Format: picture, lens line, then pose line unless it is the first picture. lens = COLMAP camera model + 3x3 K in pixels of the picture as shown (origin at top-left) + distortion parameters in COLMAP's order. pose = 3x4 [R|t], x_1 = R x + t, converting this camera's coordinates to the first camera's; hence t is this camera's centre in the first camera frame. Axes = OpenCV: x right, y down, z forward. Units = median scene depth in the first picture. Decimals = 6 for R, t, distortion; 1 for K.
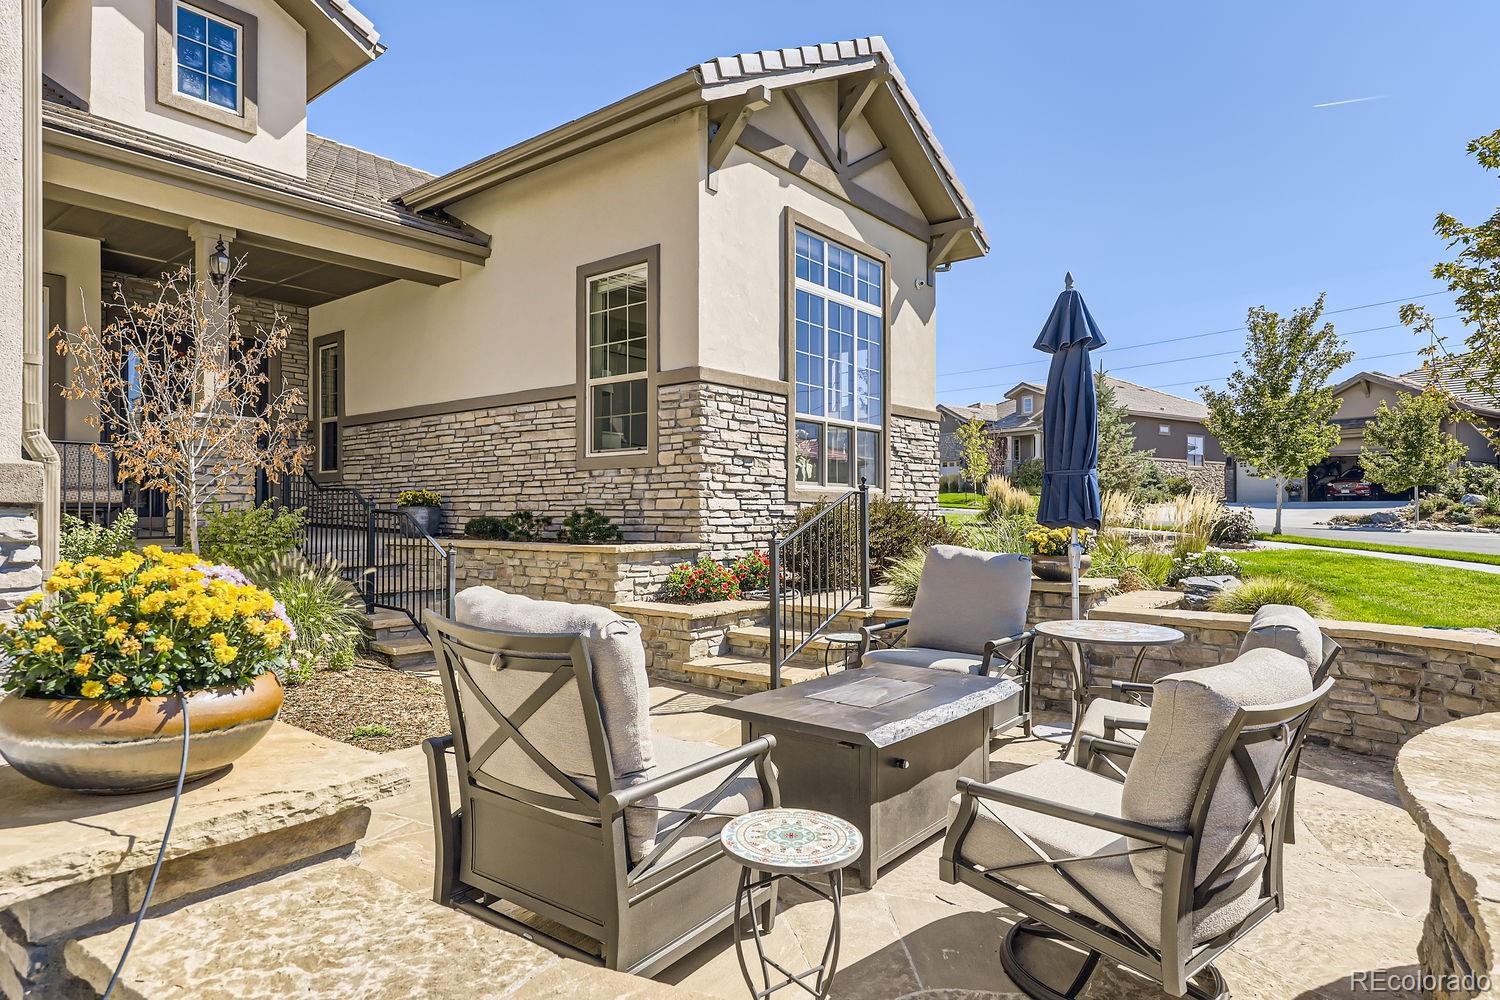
lens RADIAL K [[864.7, 0, 754.4], [0, 864.7, 509.2], [0, 0, 1]] dist [0.008857, 0.001119]
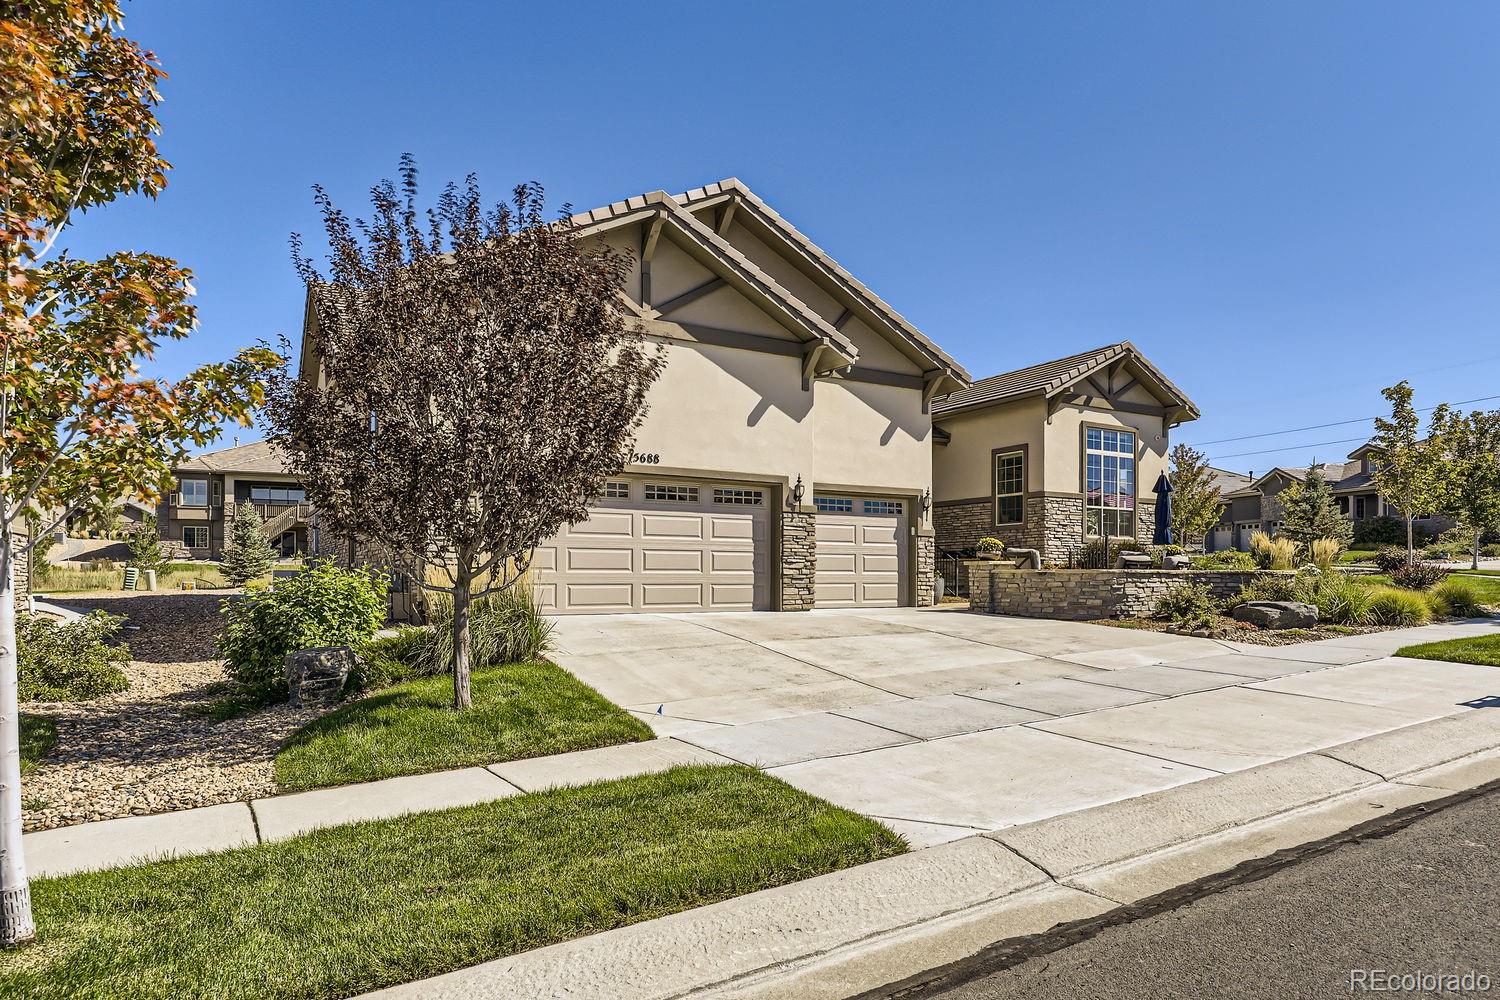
lens RADIAL K [[770.3, 0, 752.9], [0, 770.3, 571.5], [0, 0, 1]] dist [-0.005863, 0.000227]
pose [[0.914800, 0.002111, -0.403901, 0.064467], [-0.001627, 0.999997, 0.001543, 0.070749], [0.403904, -0.000755, 0.914801, -1.354301]]
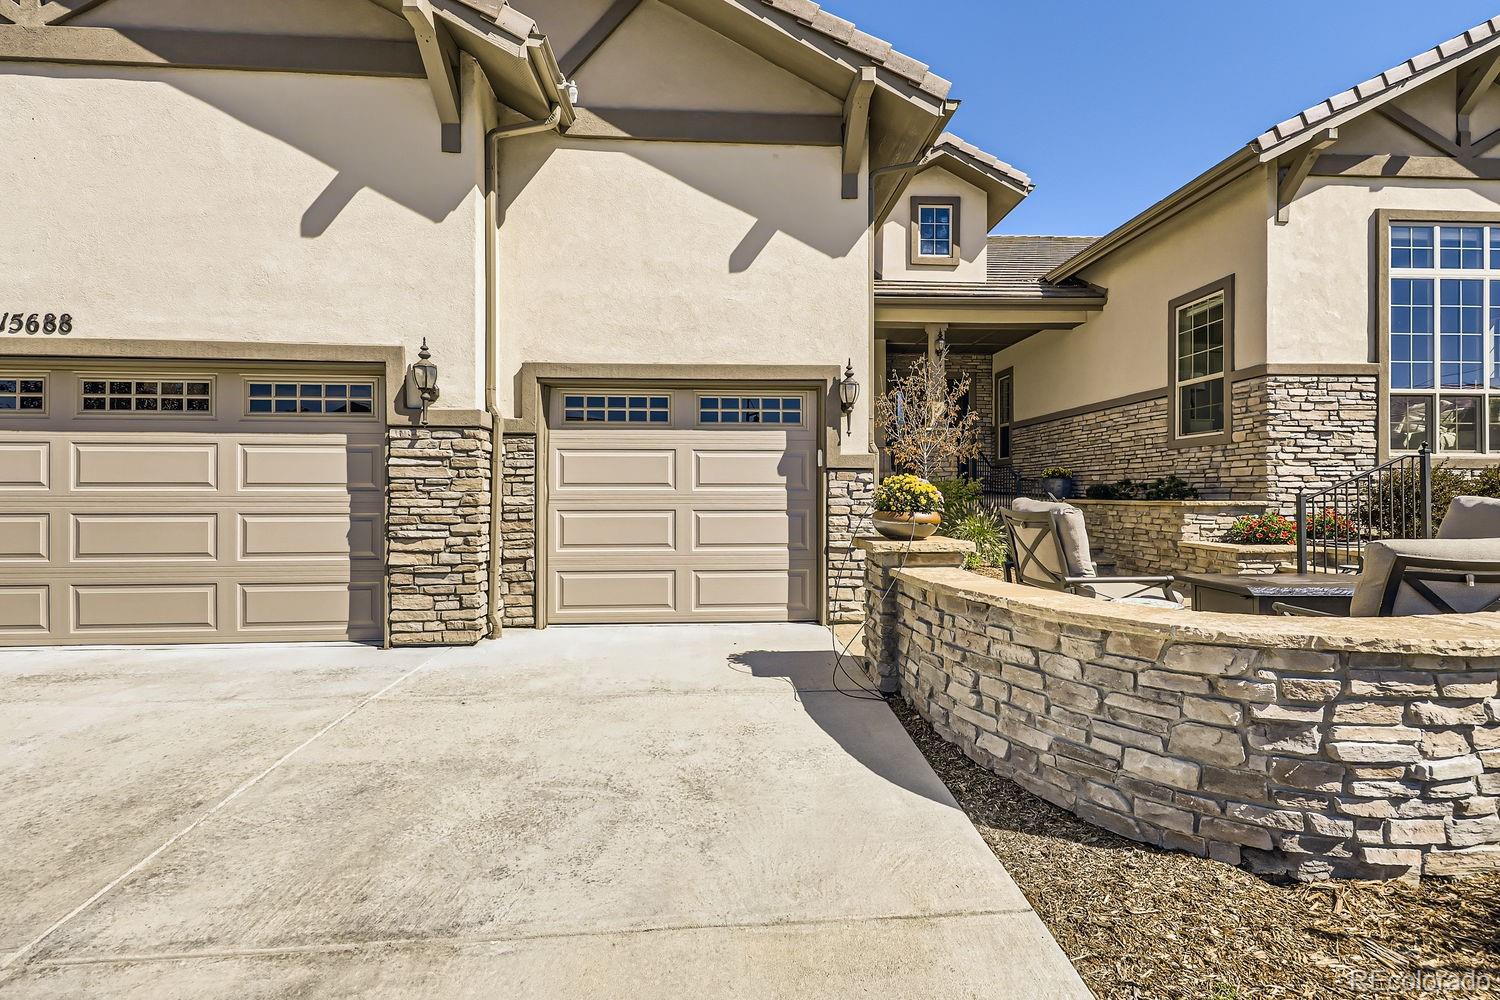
lens RADIAL K [[671.8, 0, 749.2], [0, 671.8, 490.4], [0, 0, 1]] dist [0.017326, -0.004489]
pose [[0.666947, -0.001625, -0.745103, 0.154172], [0.002784, 0.999996, 0.000311, 0.018548], [0.745100, -0.002281, 0.666949, -0.218419]]
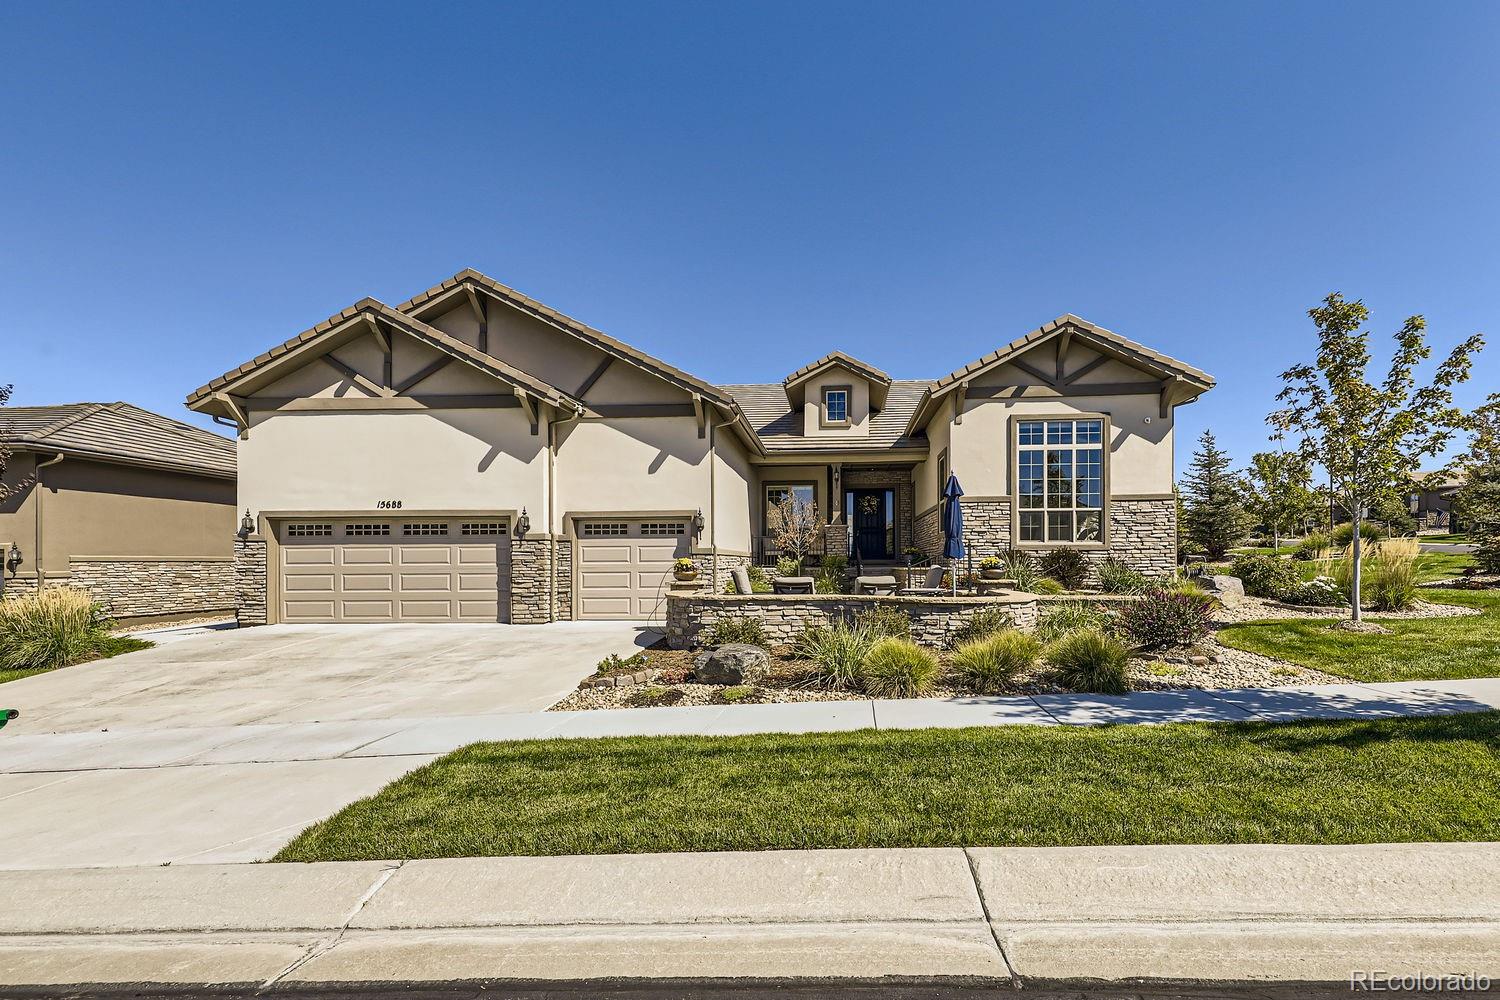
lens RADIAL K [[582.8, 0, 781.8], [0, 582.8, 558.7], [0, 0, 1]] dist [0.030584, -0.007896]
pose [[0.588492, -0.008181, -0.808462, 0.900038], [0.007693, 0.999960, -0.004519, 0.015282], [0.808467, -0.003560, 0.588531, -0.341425]]
